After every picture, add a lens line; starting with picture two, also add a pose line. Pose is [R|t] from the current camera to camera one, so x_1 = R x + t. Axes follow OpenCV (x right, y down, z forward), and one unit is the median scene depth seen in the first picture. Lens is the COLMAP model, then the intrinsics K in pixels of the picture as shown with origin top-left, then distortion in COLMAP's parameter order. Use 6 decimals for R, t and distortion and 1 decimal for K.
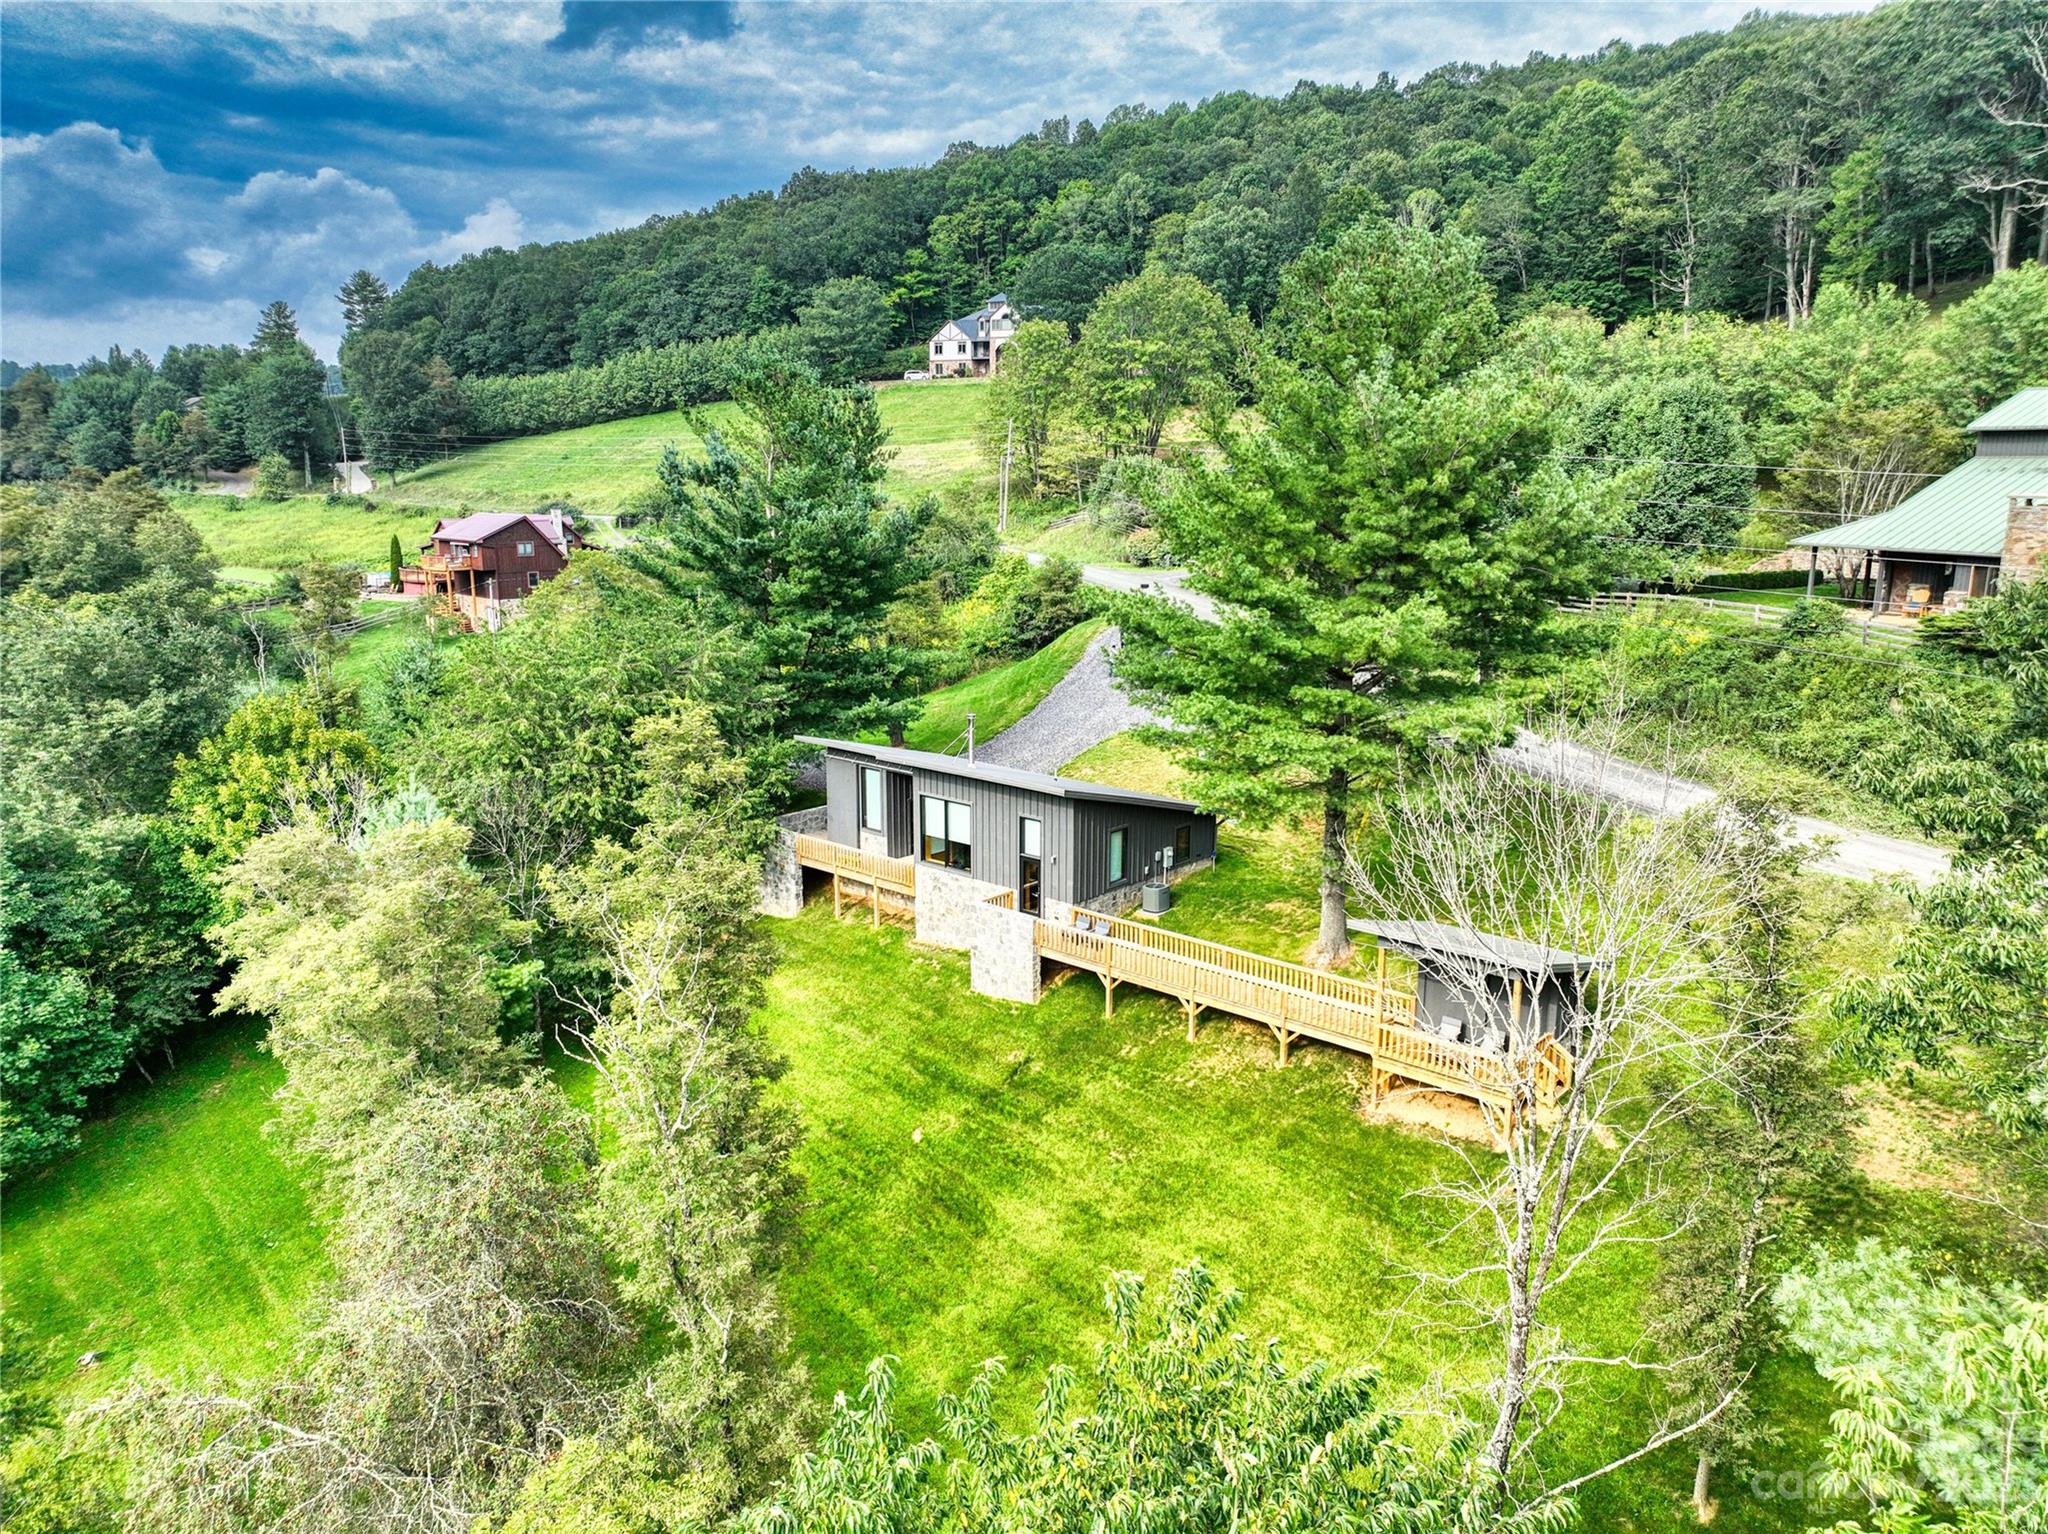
lens RADIAL K [[1441.6, 0, 1020.6], [0, 1441.6, 774.0], [0, 0, 1]] dist [-0.006457, 0.033052]
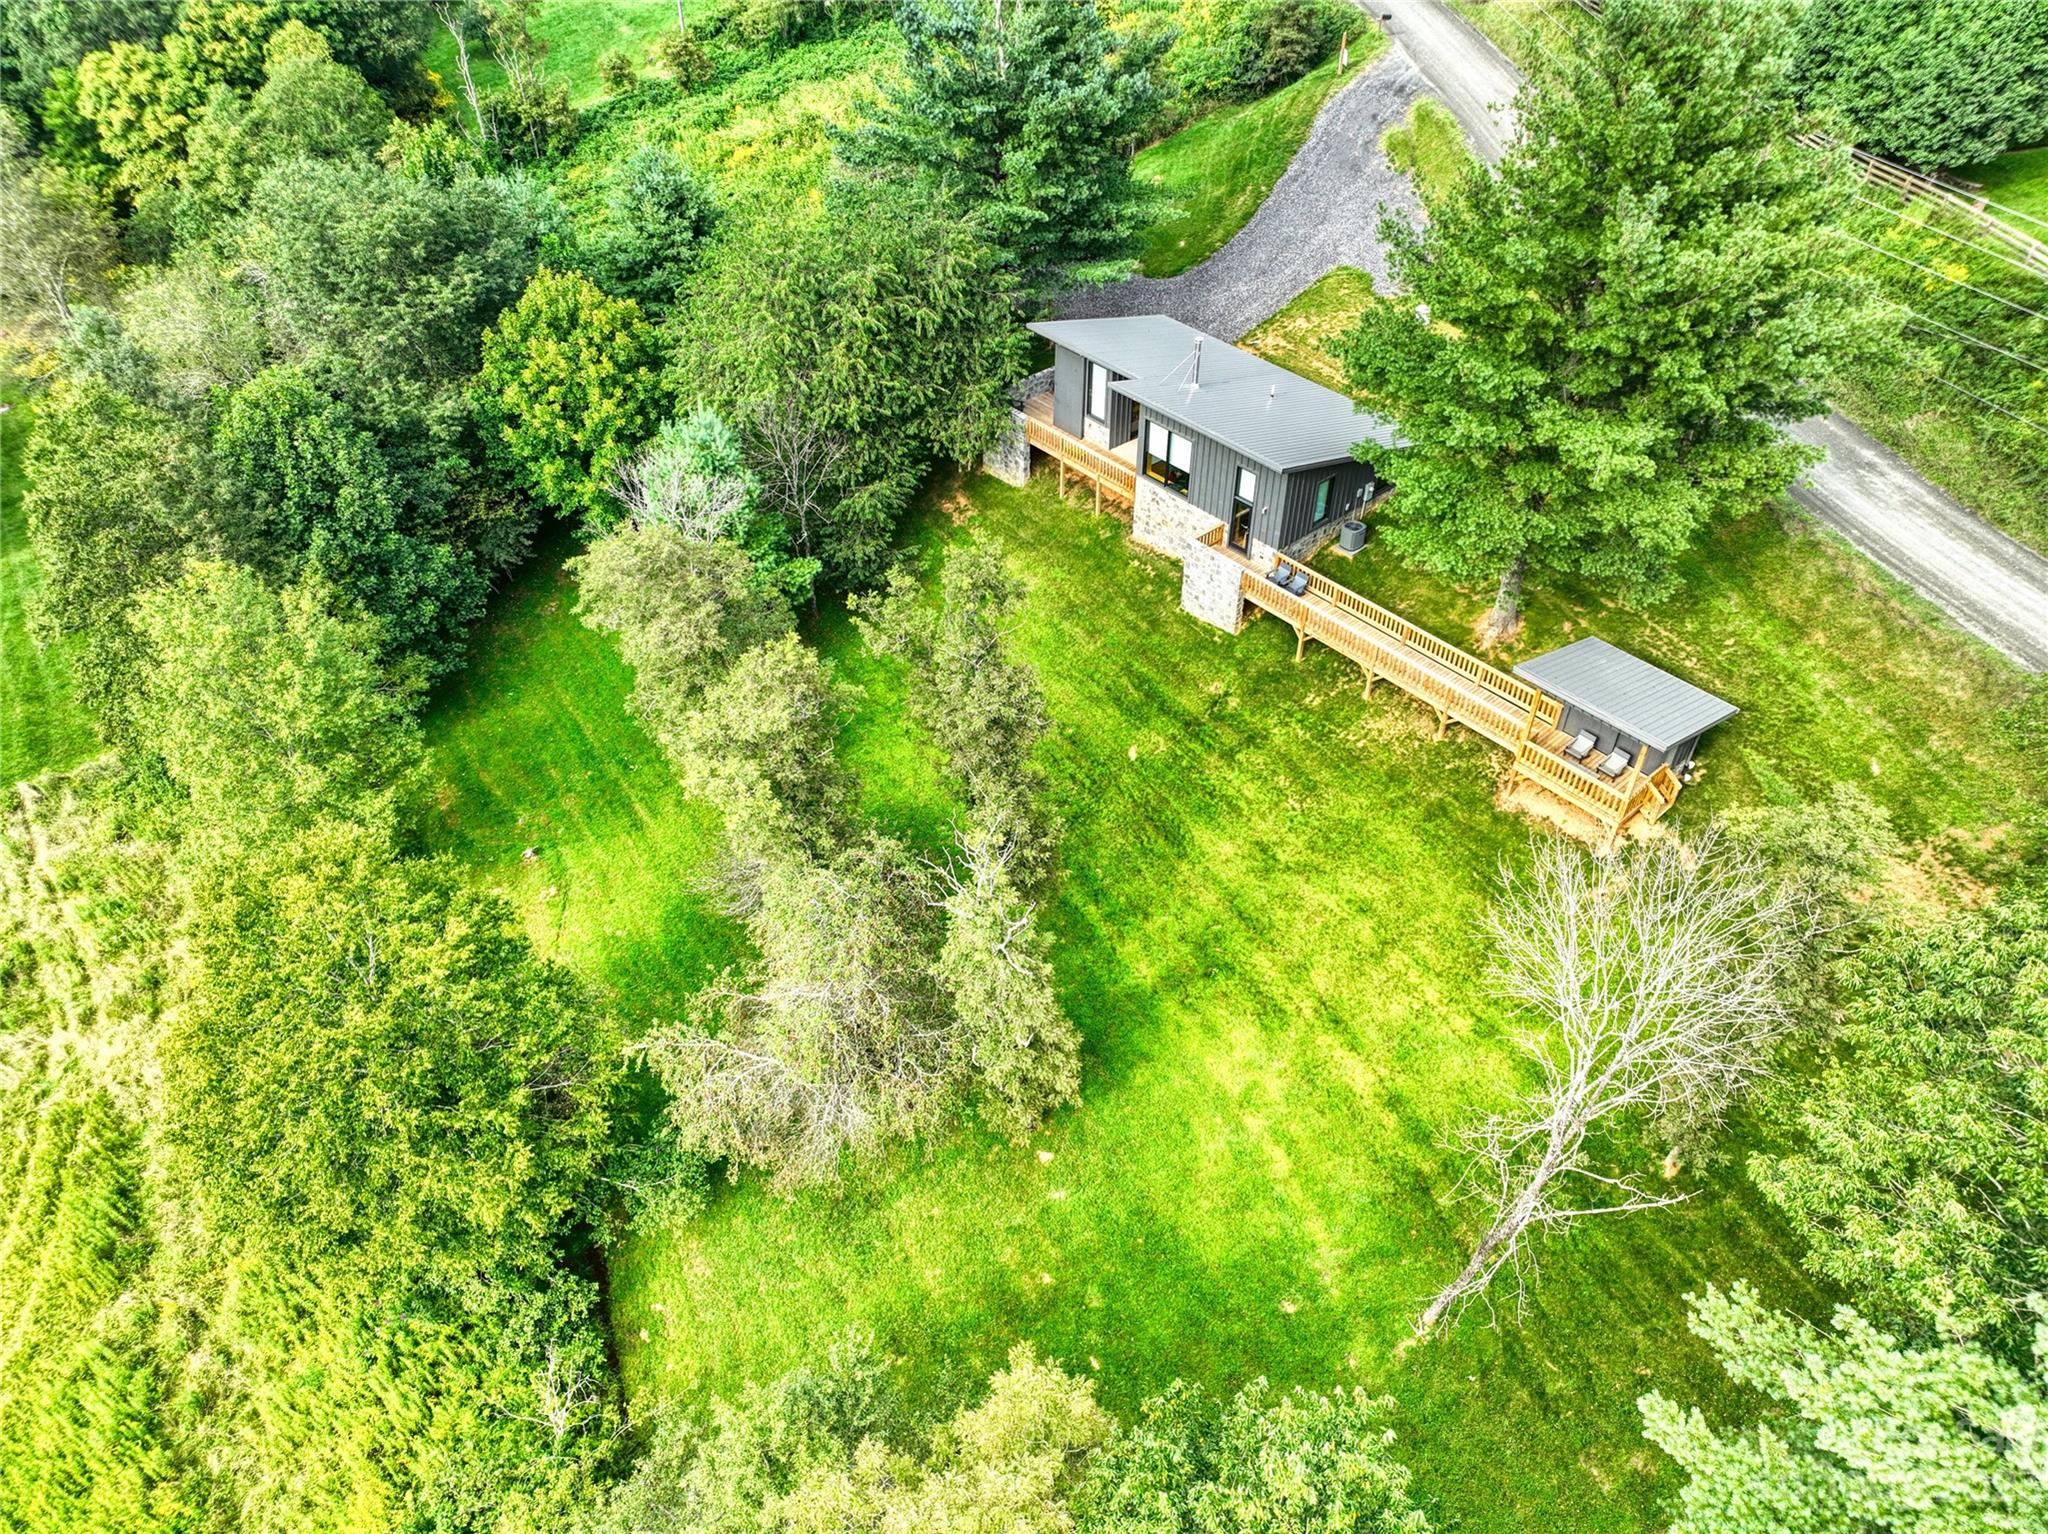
lens RADIAL K [[1441.6, 0, 1021.2], [0, 1441.6, 763.8], [0, 0, 1]] dist [-0.006457, 0.033052]
pose [[0.993172, 0.077330, -0.087343, -0.051680], [-0.024388, 0.869814, 0.492777, -0.315464], [0.114078, -0.487283, 0.865761, -0.087337]]
